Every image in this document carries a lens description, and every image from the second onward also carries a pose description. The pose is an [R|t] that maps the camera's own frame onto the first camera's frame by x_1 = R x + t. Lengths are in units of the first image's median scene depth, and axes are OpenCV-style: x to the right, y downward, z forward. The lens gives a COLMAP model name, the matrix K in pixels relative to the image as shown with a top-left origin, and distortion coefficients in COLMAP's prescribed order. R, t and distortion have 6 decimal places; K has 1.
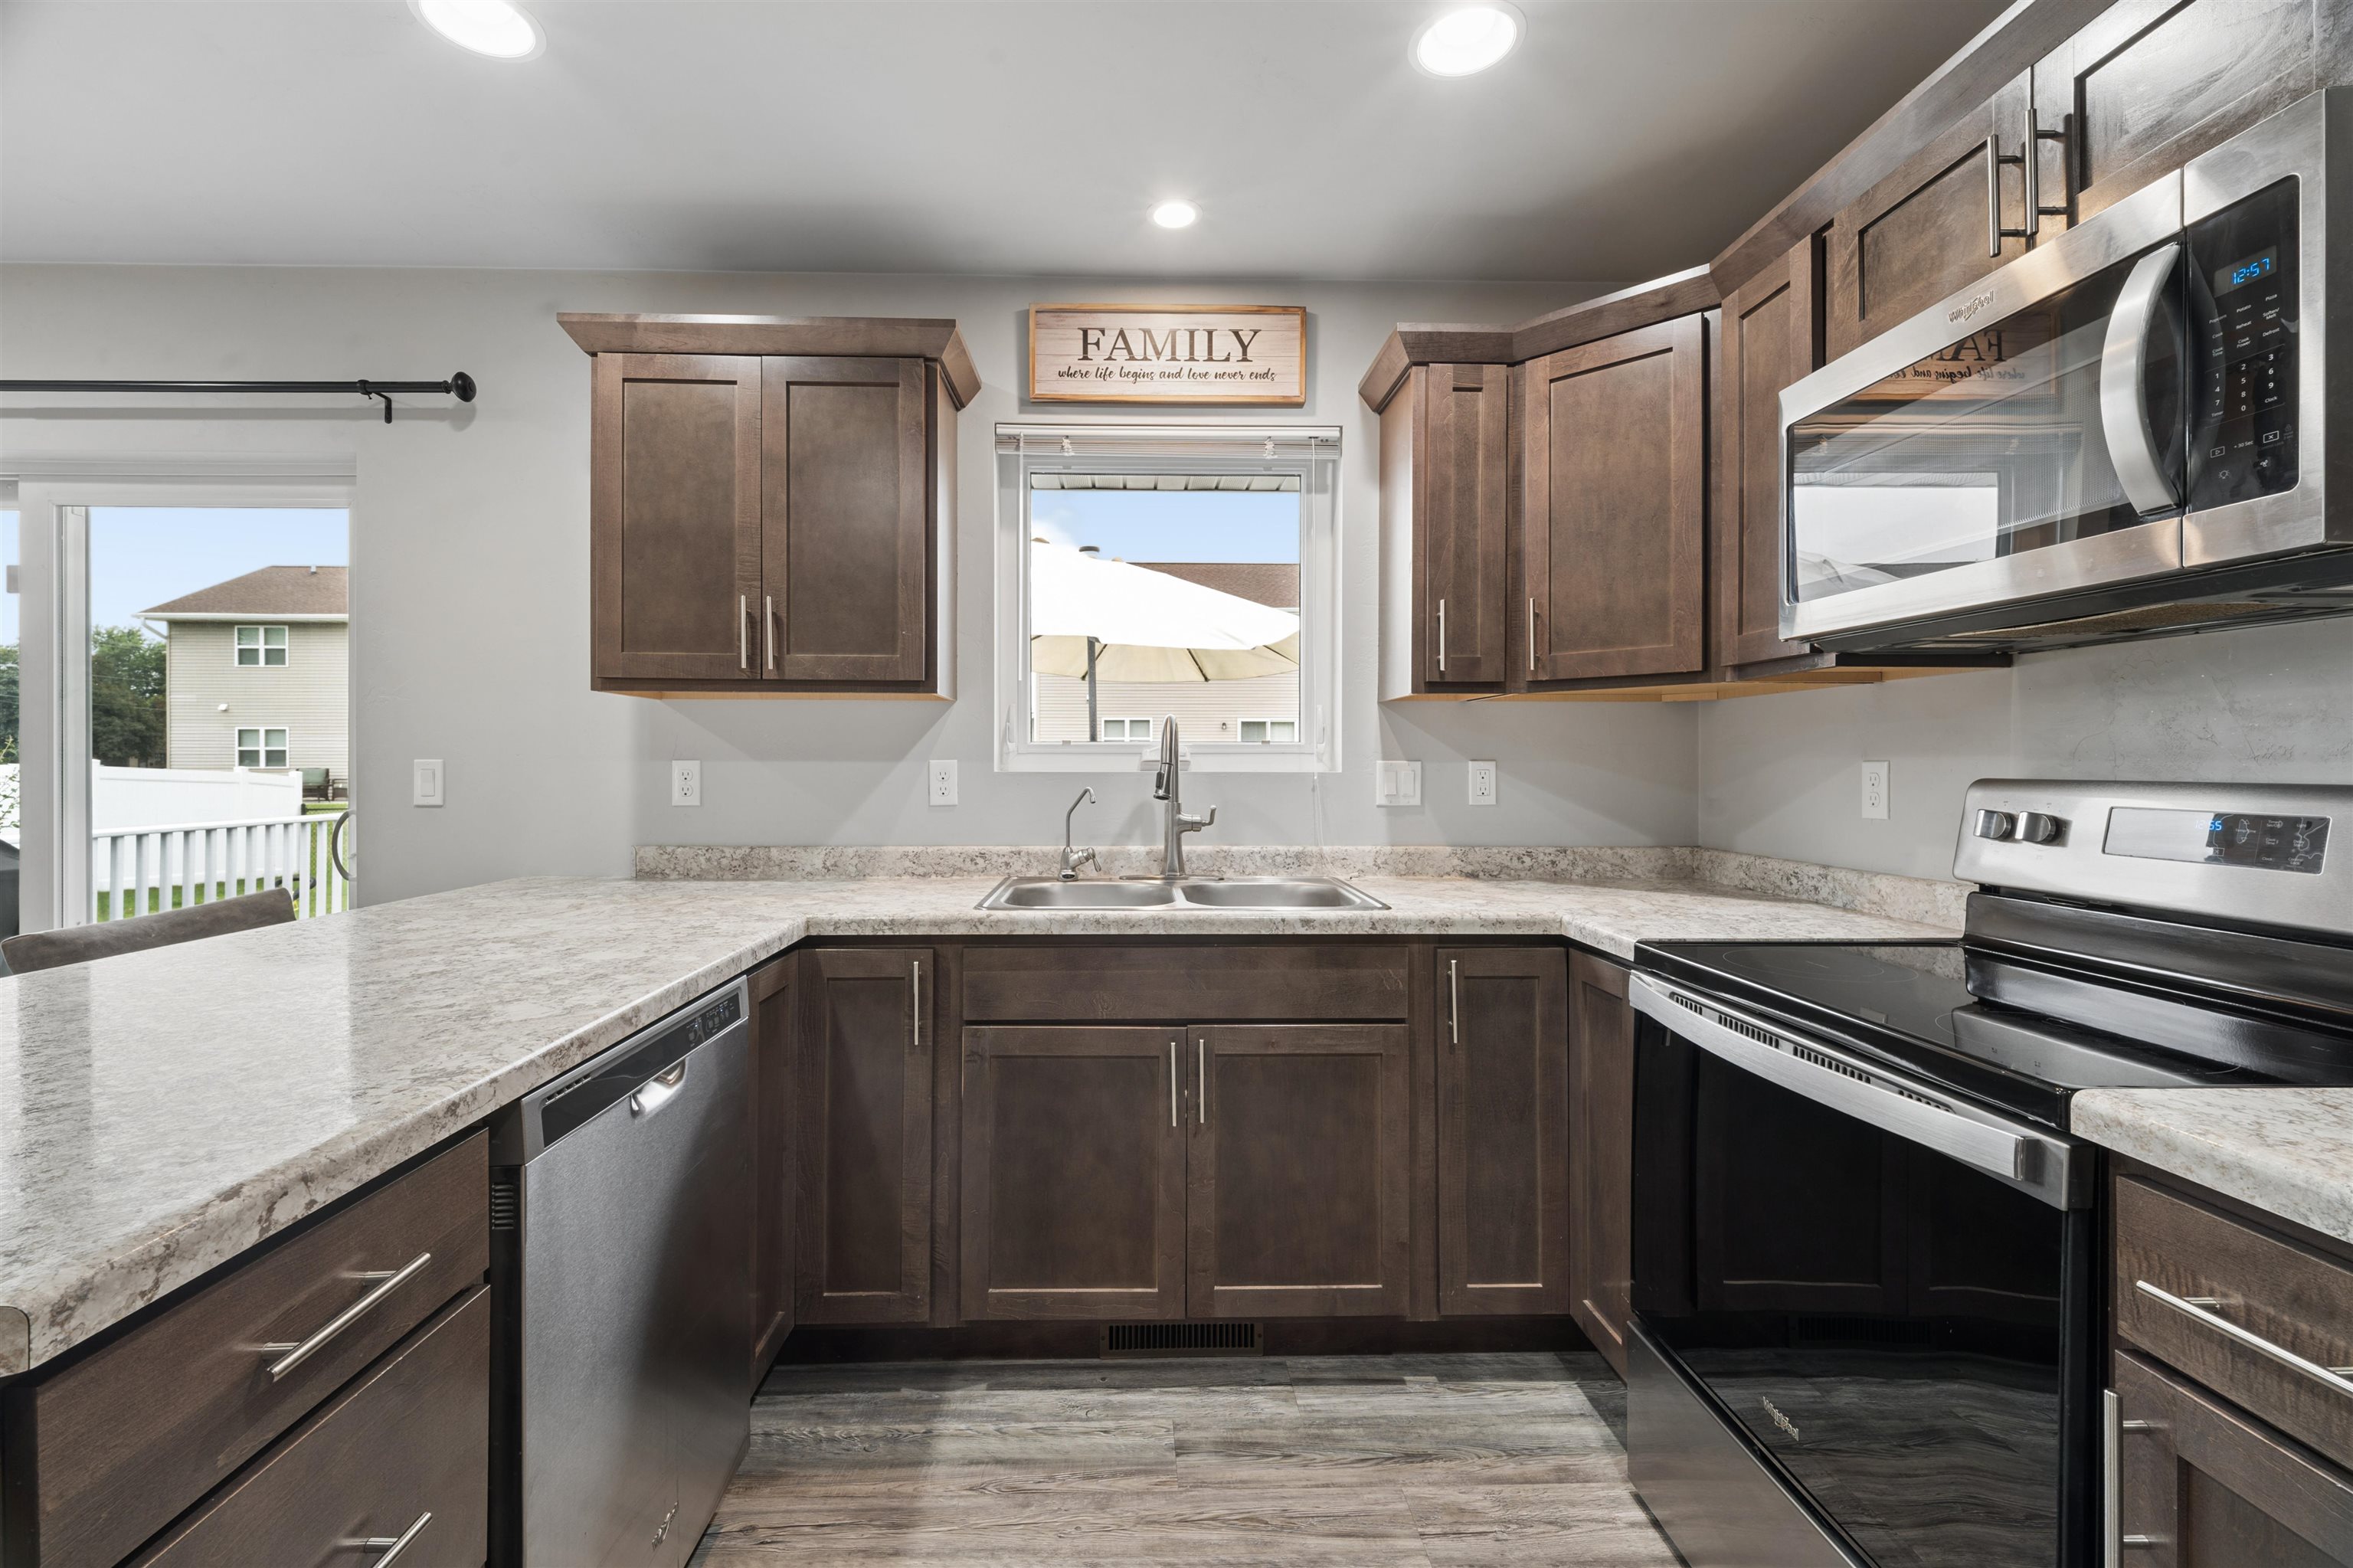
lens RADIAL K [[995.4, 0, 1145.8], [0, 995.4, 769.5], [0, 0, 1]] dist [0.001411, -0.000118]
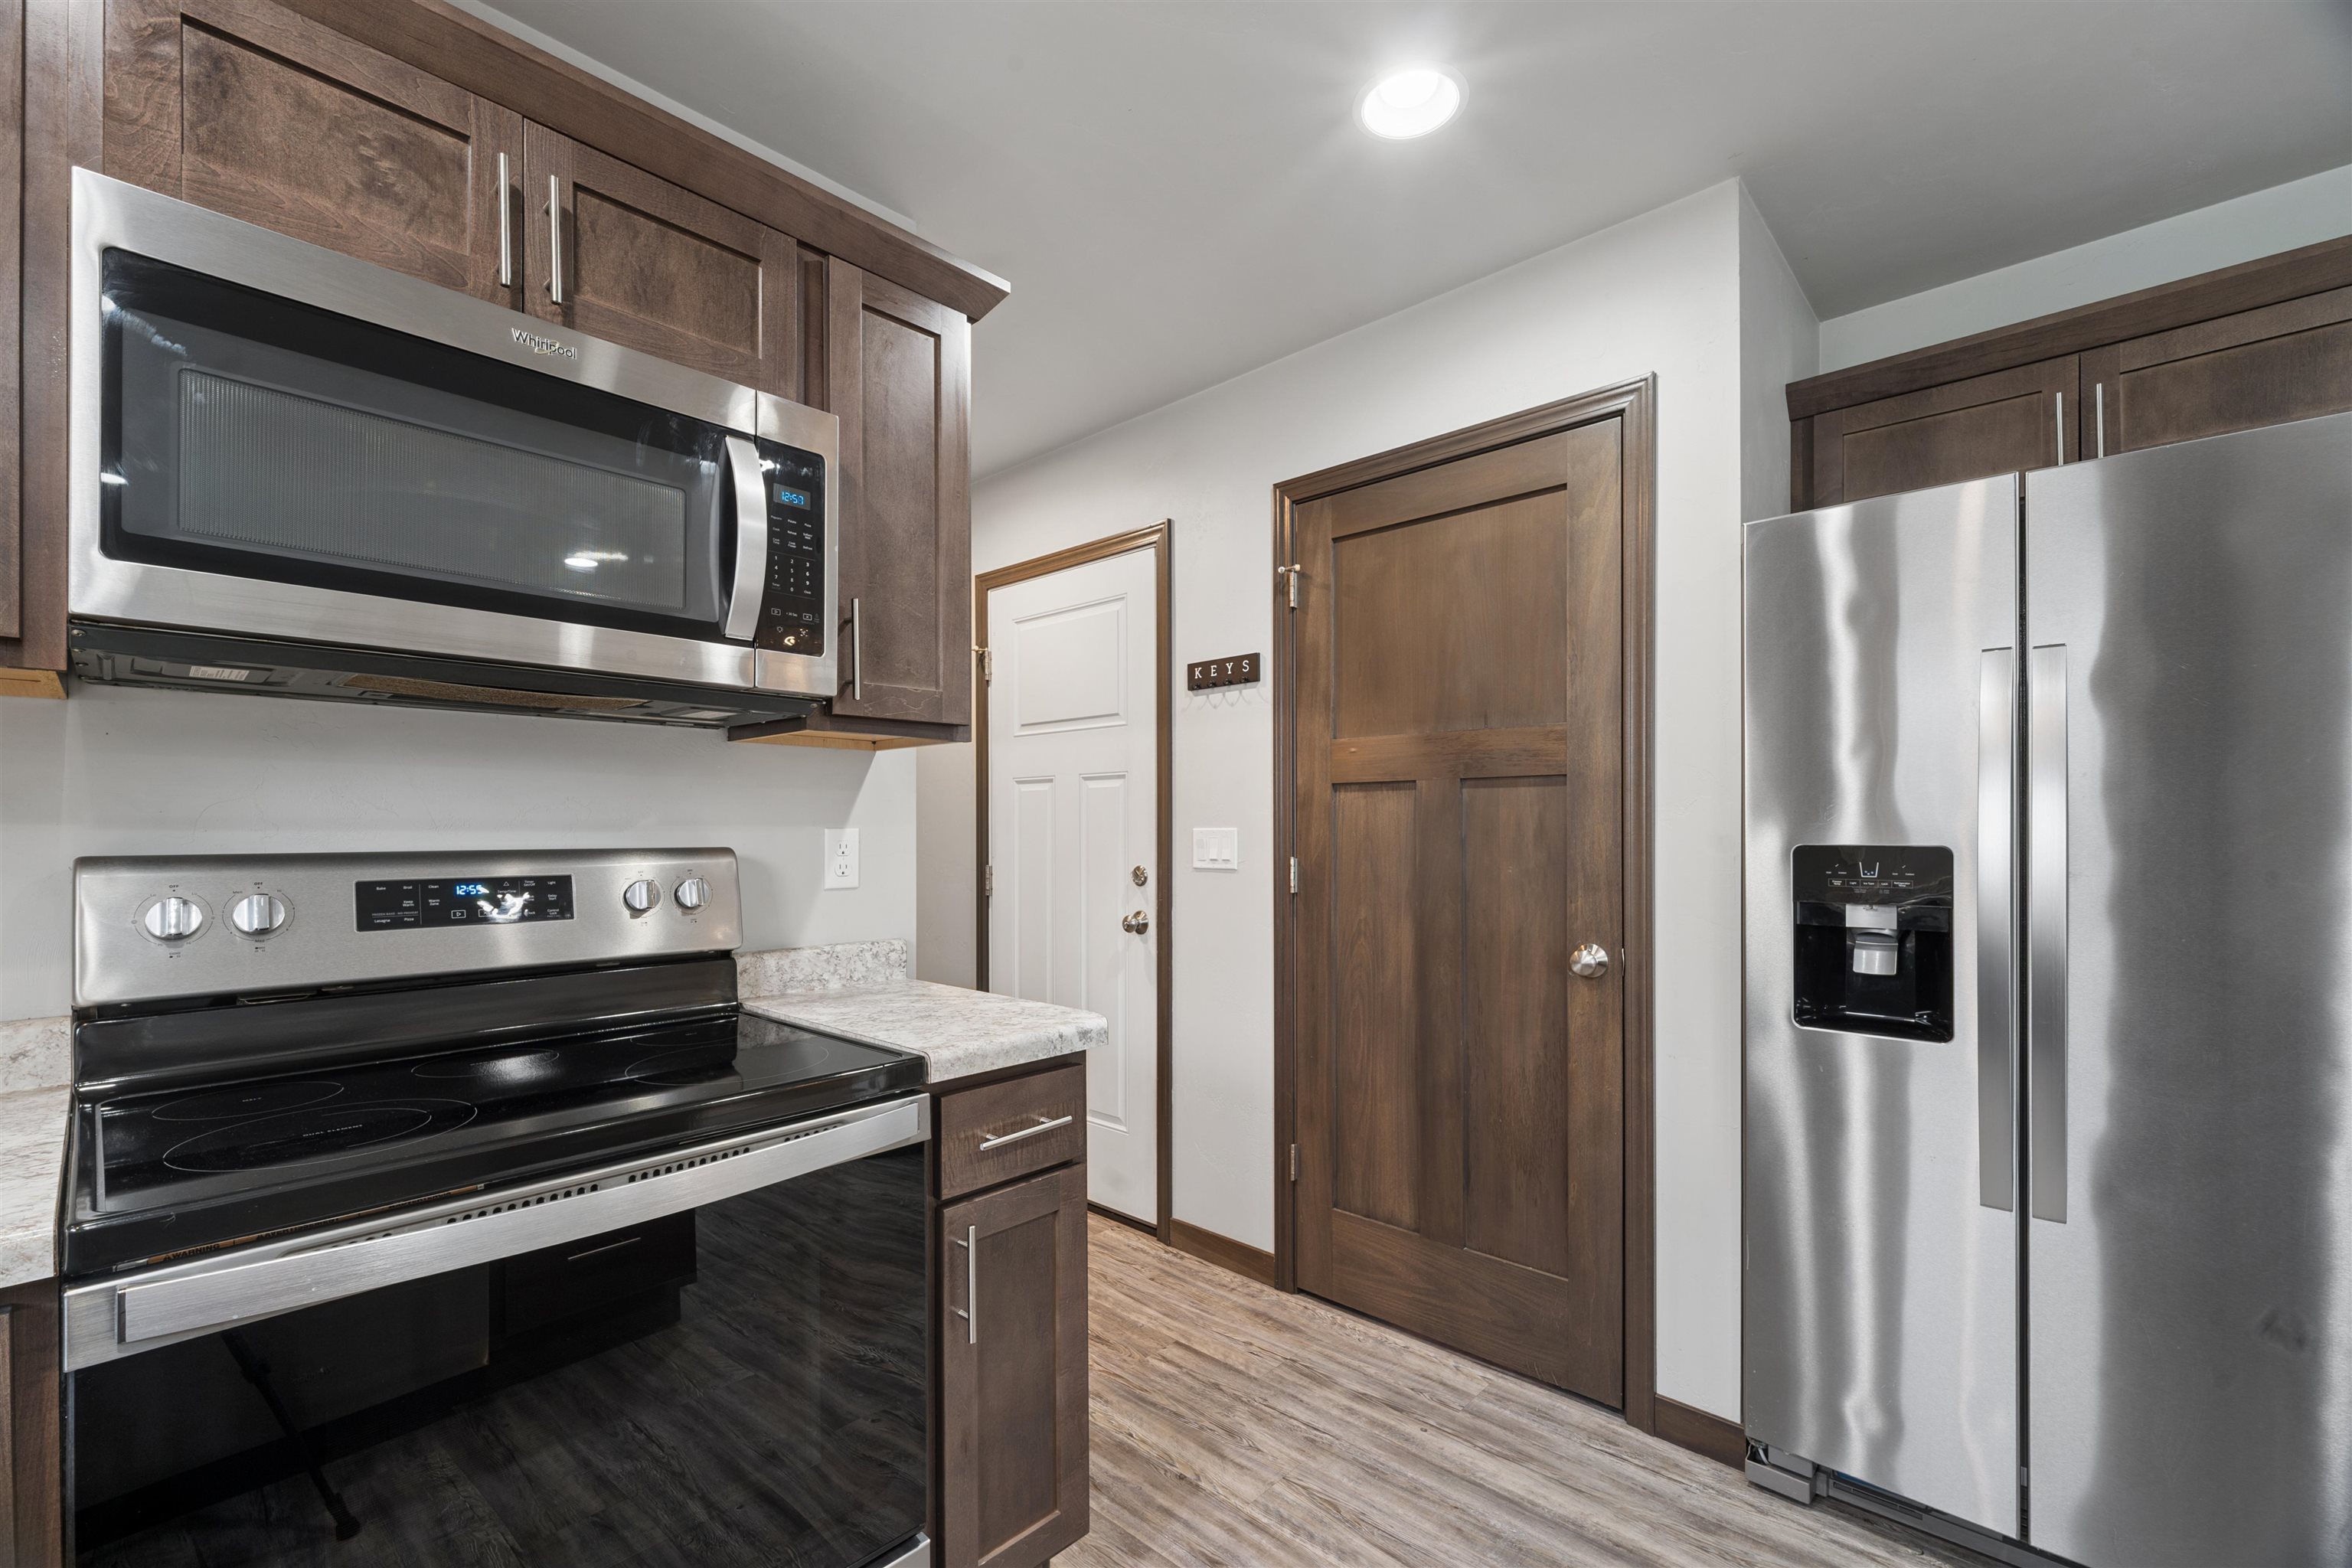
lens RADIAL K [[994.1, 0, 1171.9], [0, 994.1, 830.1], [0, 0, 1]] dist [-0.000197, -0.000117]
pose [[-0.714964, 0.000688, 0.699161, -0.130843], [0.007583, 0.999948, 0.006770, -0.005845], [-0.699120, 0.010142, -0.714932, 0.676392]]
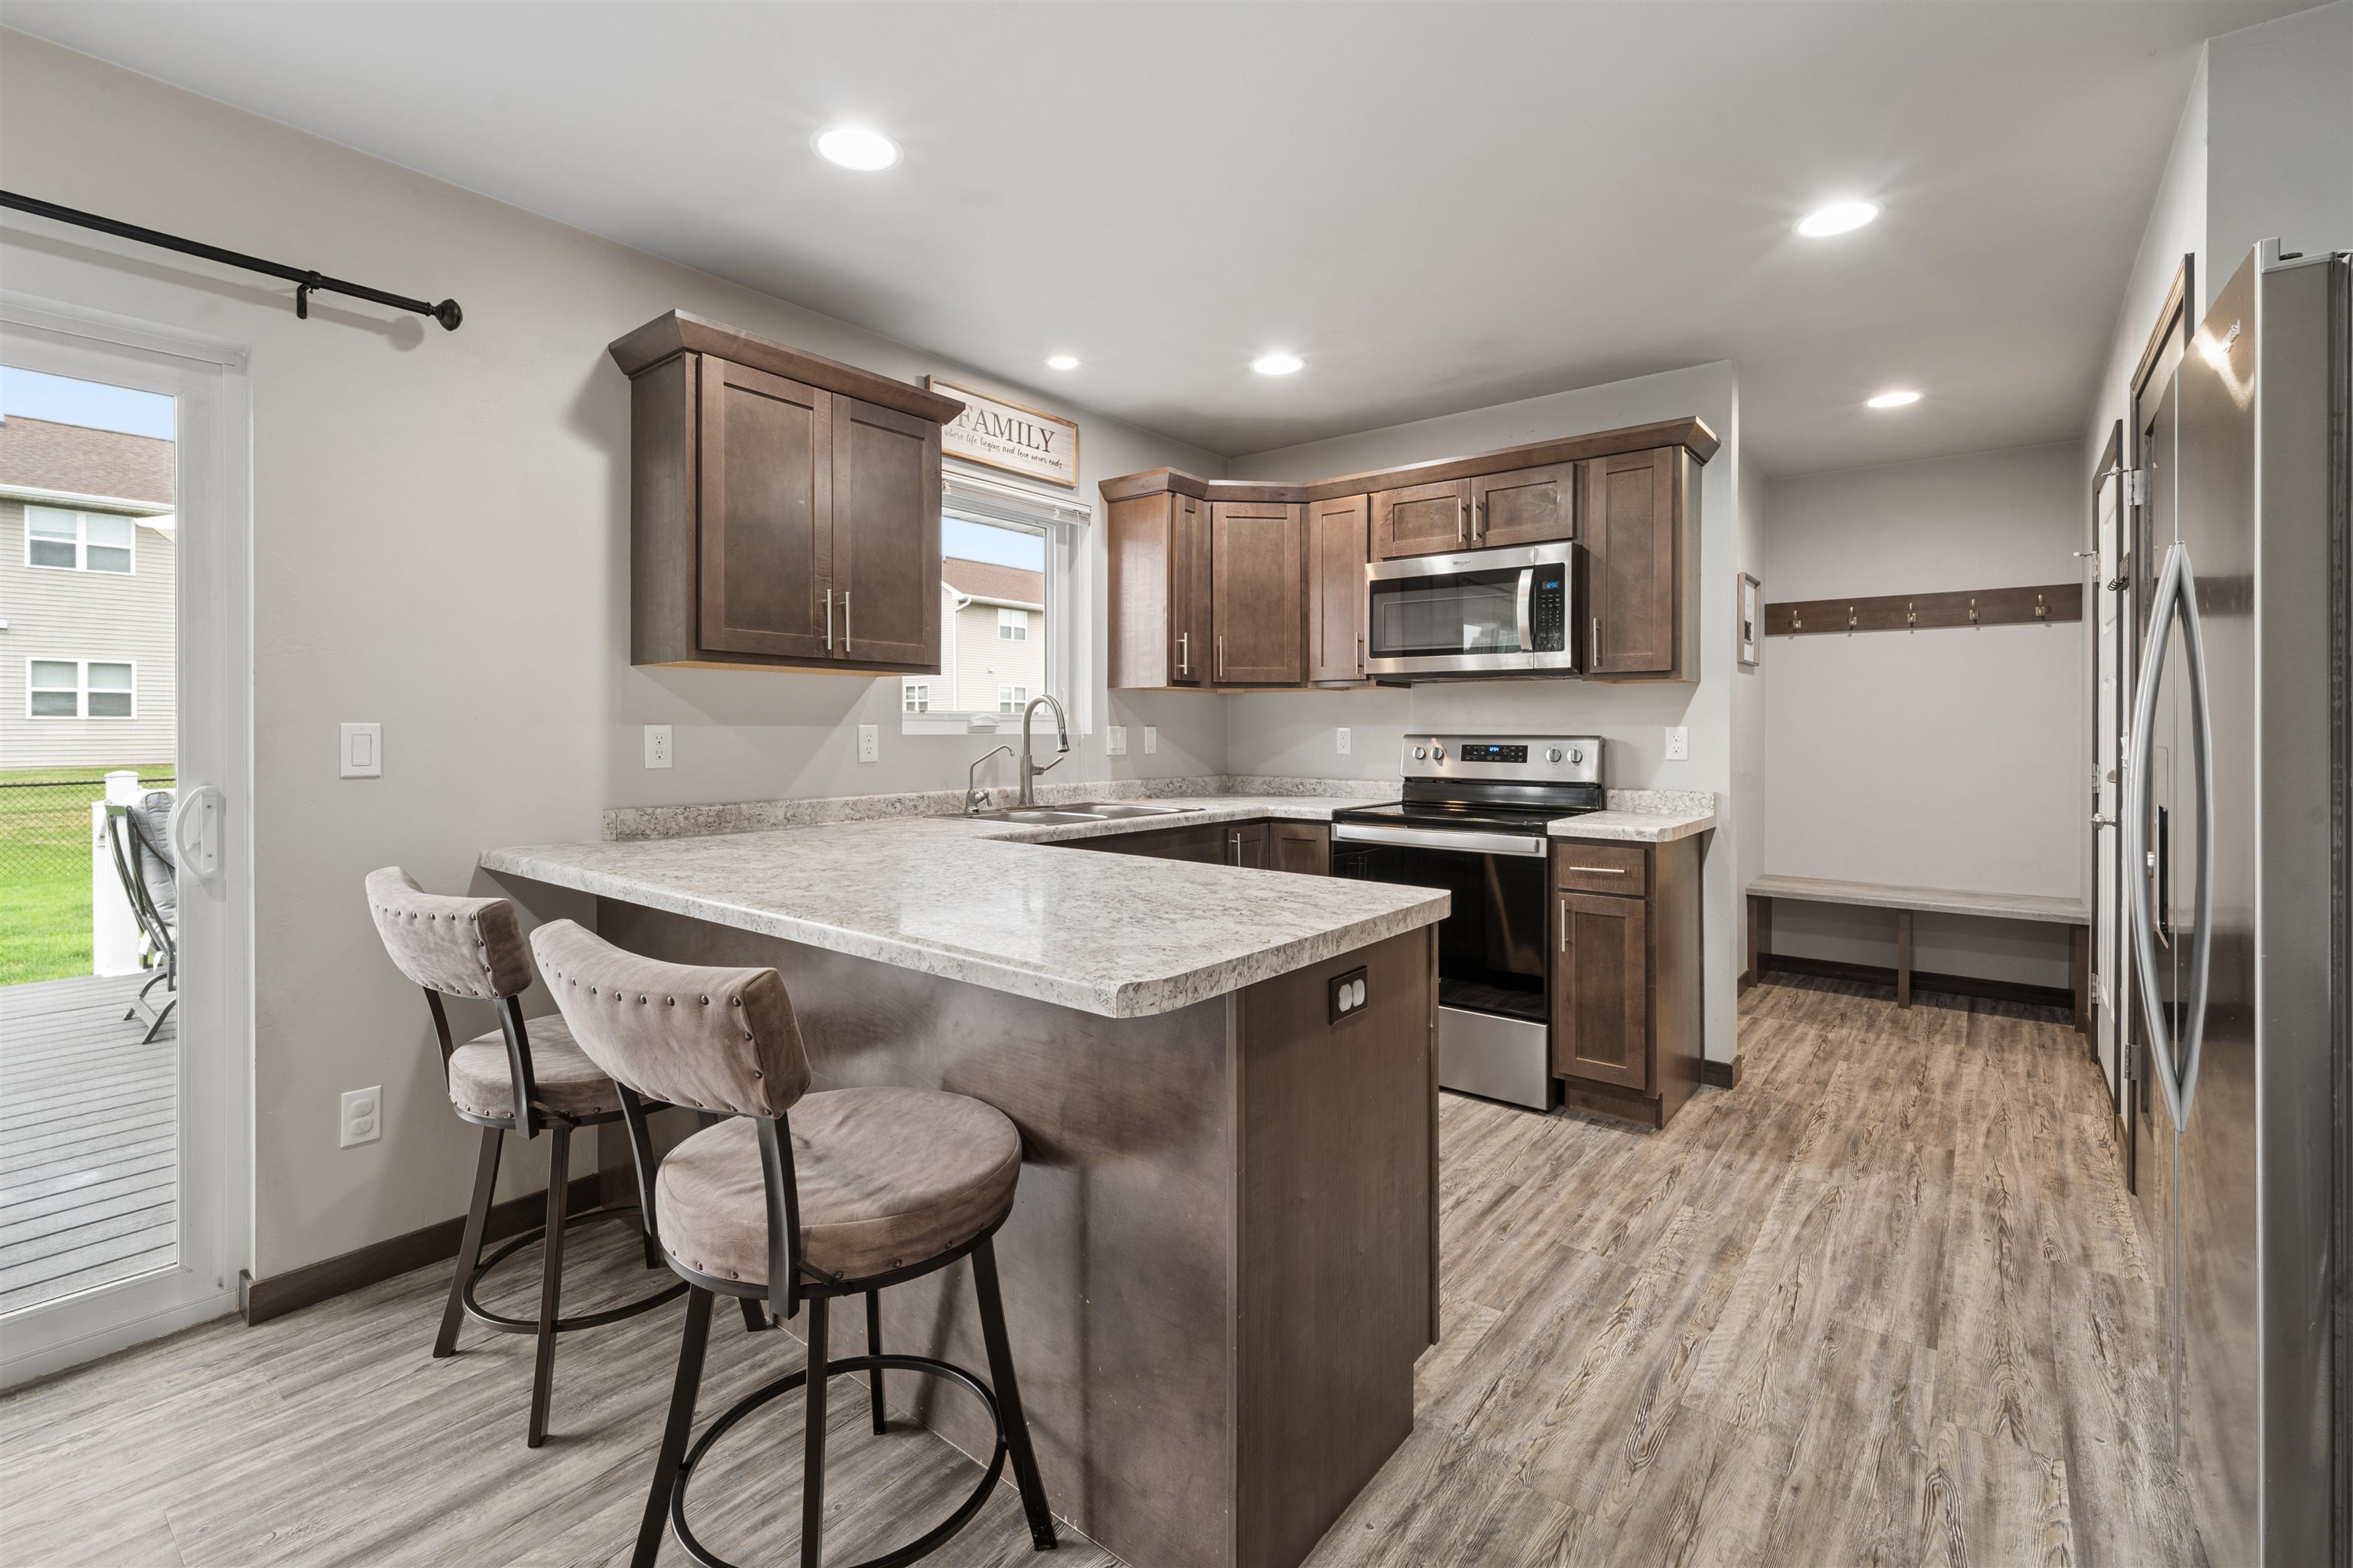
lens RADIAL K [[1022.5, 0, 1169.7], [0, 1022.5, 750.1], [0, 0, 1]] dist [0.000221, 0.000183]
pose [[0.645154, -0.016124, 0.763882, -0.998657], [0.004957, 0.999845, 0.016918, 0.001750], [-0.764036, -0.007128, 0.645134, -0.111763]]
